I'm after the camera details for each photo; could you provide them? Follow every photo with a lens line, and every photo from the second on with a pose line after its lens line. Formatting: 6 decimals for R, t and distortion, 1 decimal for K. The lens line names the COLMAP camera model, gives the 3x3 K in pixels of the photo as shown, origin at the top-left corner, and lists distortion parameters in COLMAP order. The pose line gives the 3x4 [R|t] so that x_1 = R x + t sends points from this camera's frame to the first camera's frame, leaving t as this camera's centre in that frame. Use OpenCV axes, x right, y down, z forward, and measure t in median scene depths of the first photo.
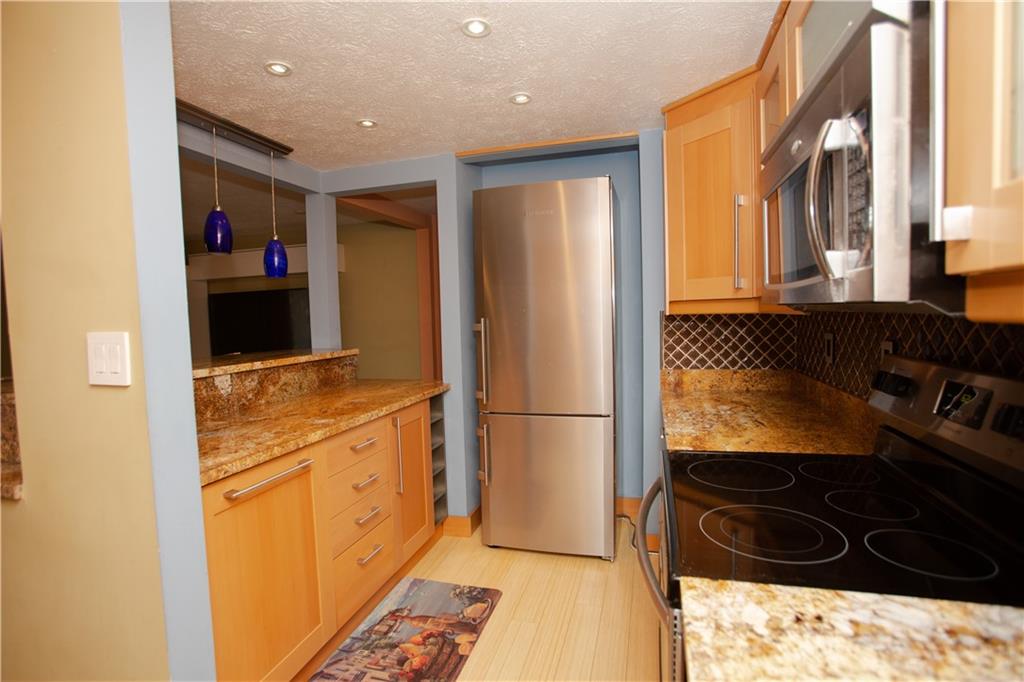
lens RADIAL K [[503.8, 0, 514.3], [0, 503.8, 345.5], [0, 0, 1]] dist [-0.083465, 0.039364]
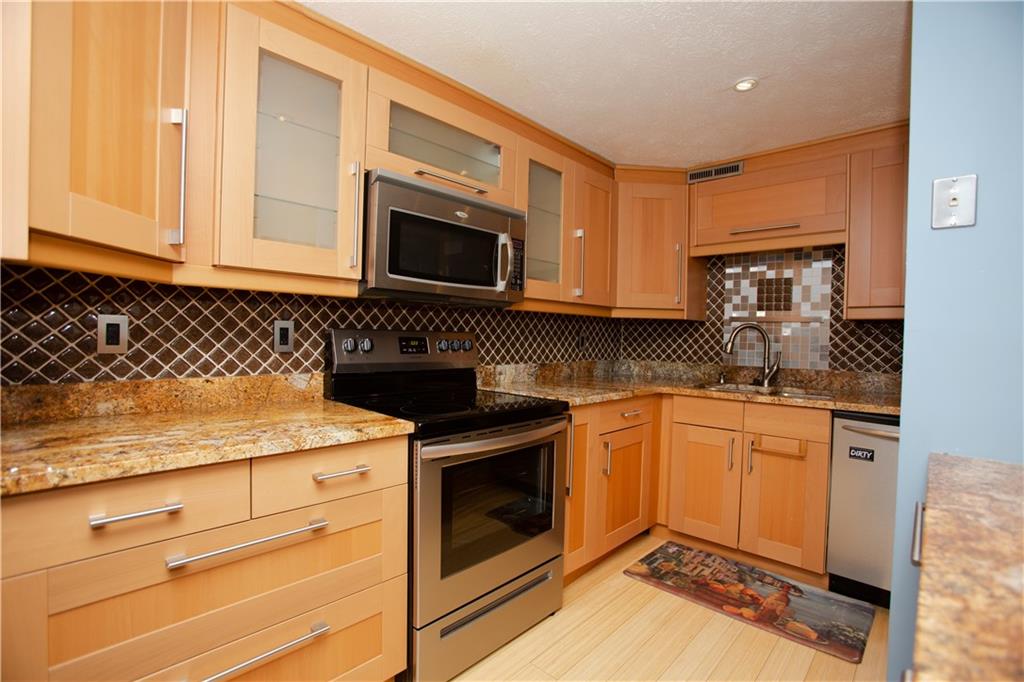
lens RADIAL K [[471.5, 0, 510.3], [0, 471.5, 342.3], [0, 0, 1]] dist [-0.072407, 0.020474]
pose [[-0.476748, 0.041374, -0.878066, 0.888726], [-0.052593, 0.995760, 0.075475, -0.037704], [0.877465, 0.082162, -0.472551, 0.857649]]
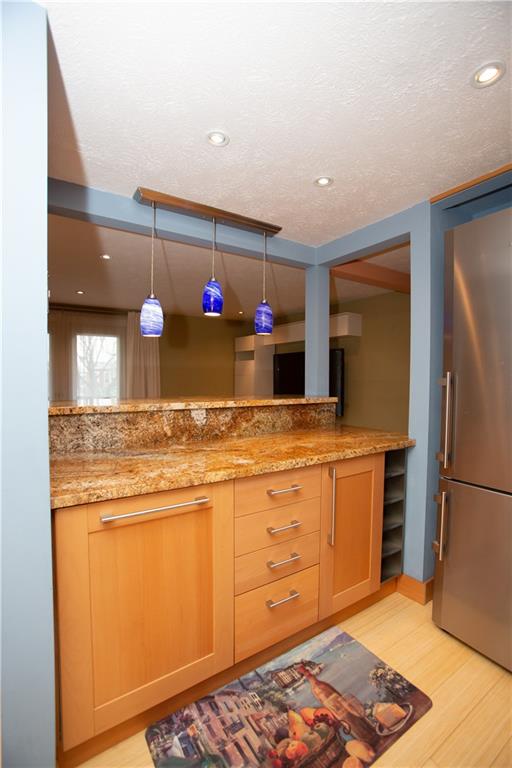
lens RADIAL K [[361.1, 0, 252.4], [0, 361.1, 386.5], [0, 0, 1]] dist [-0.075854, 0.031195]
pose [[0.754932, 0.048798, -0.653985, 0.102428], [-0.067342, 0.997725, -0.003290, -0.003955], [0.652337, 0.046524, 0.756500, 0.367684]]
